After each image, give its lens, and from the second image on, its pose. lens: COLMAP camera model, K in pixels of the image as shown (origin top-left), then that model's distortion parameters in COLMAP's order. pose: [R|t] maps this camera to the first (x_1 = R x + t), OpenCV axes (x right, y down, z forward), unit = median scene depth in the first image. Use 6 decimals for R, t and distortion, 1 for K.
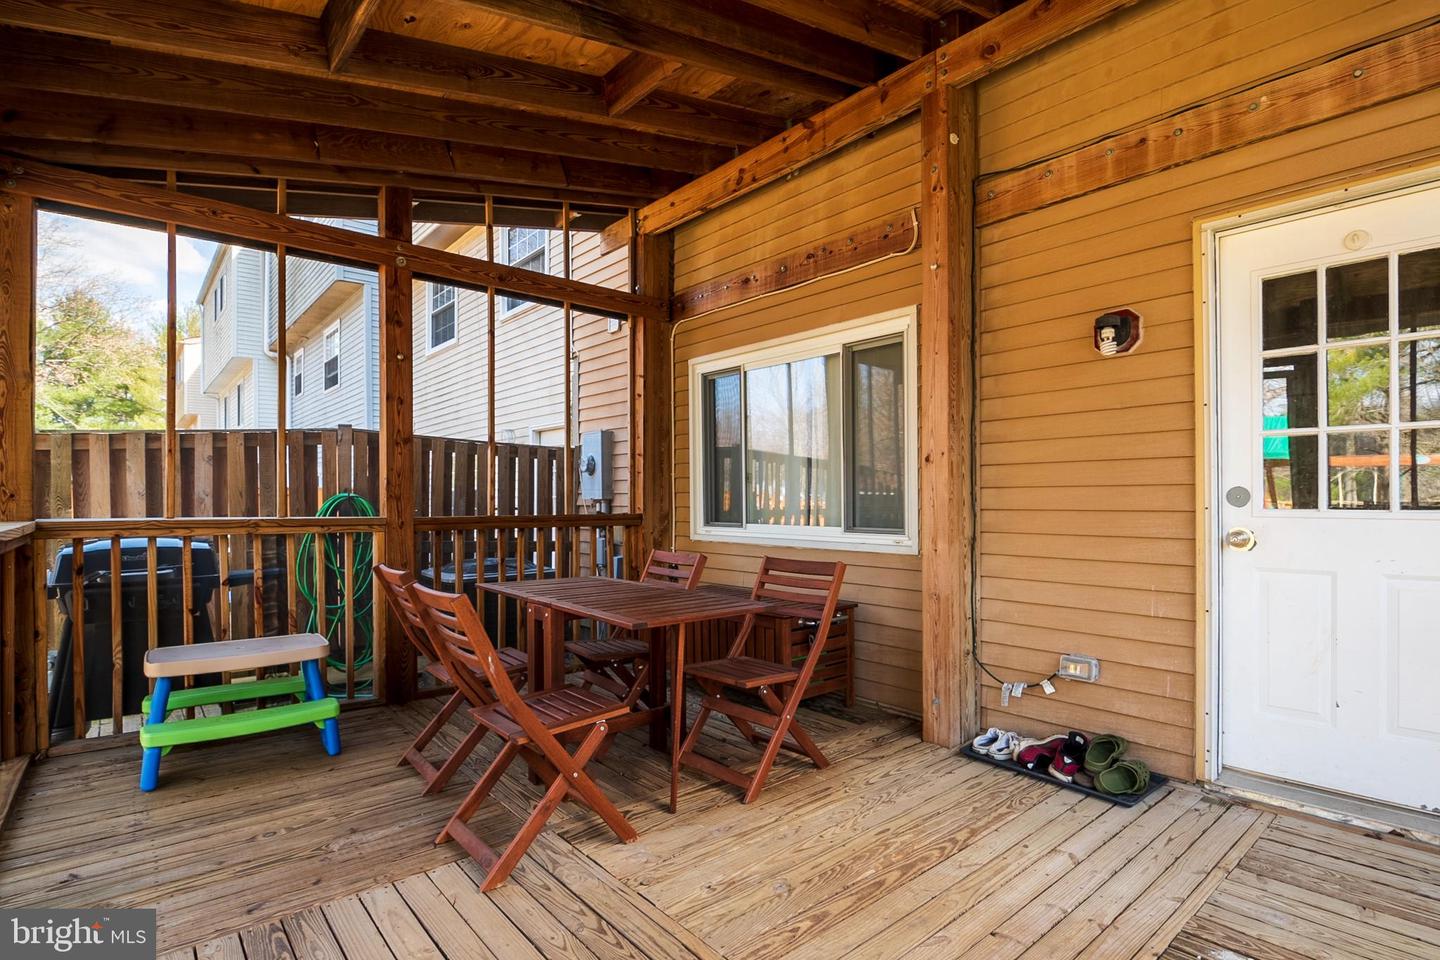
lens RADIAL K [[711.4, 0, 725.3], [0, 711.4, 491.8], [0, 0, 1]] dist [-0.009597, -0.001814]
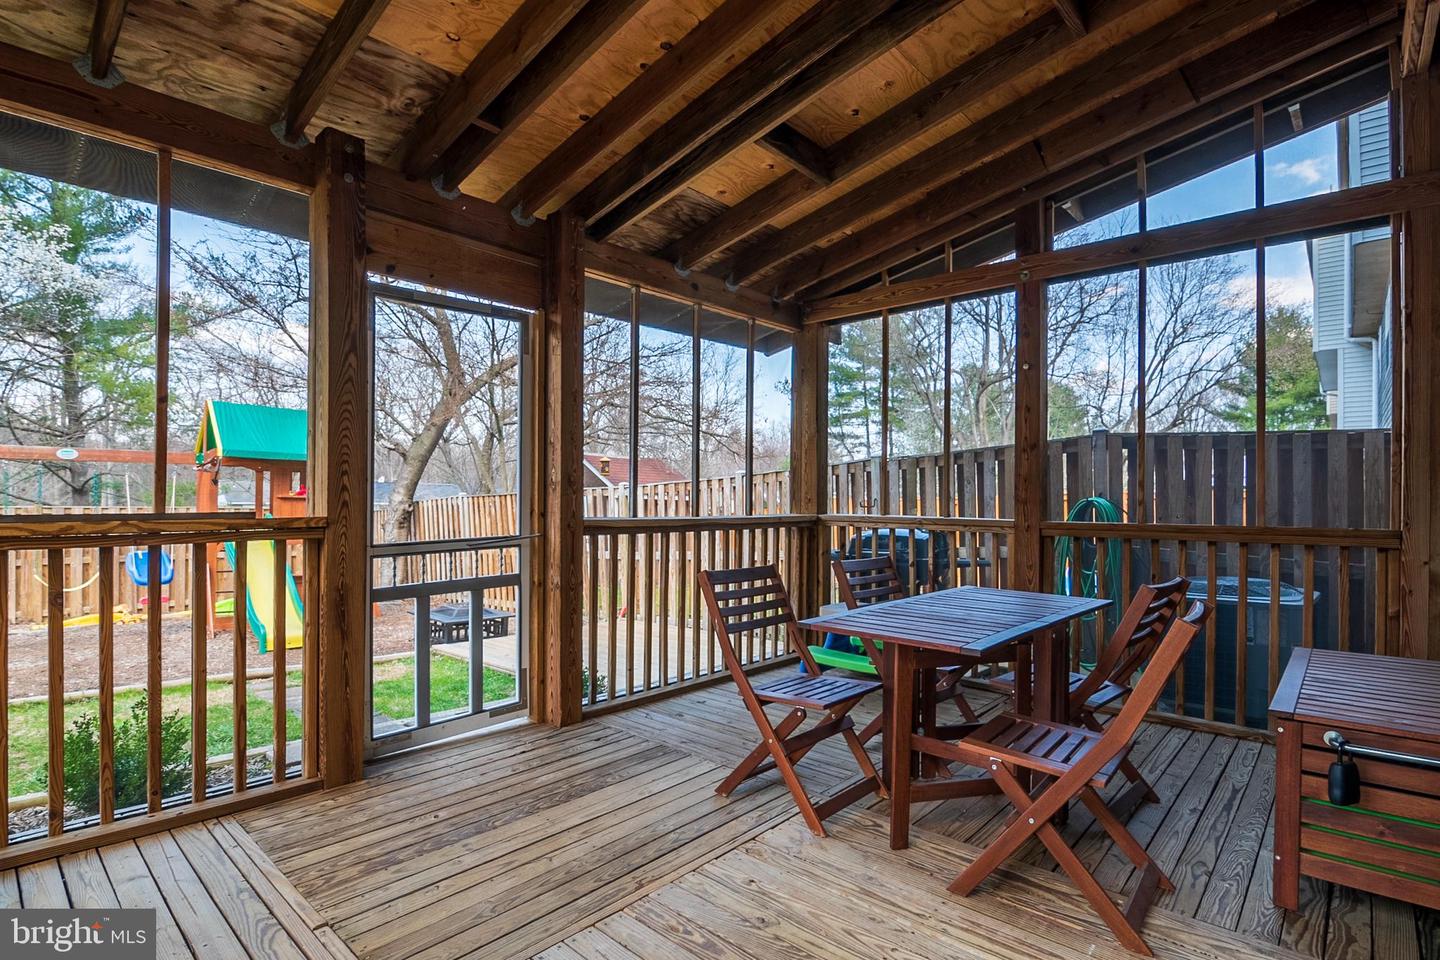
lens RADIAL K [[711.4, 0, 727.6], [0, 711.4, 484.2], [0, 0, 1]] dist [-0.009597, -0.001814]
pose [[0.135100, -0.021345, -0.990602, 0.857212], [-0.000122, 0.999768, -0.021559, 0.008188], [0.990832, 0.003033, 0.135066, 0.713336]]
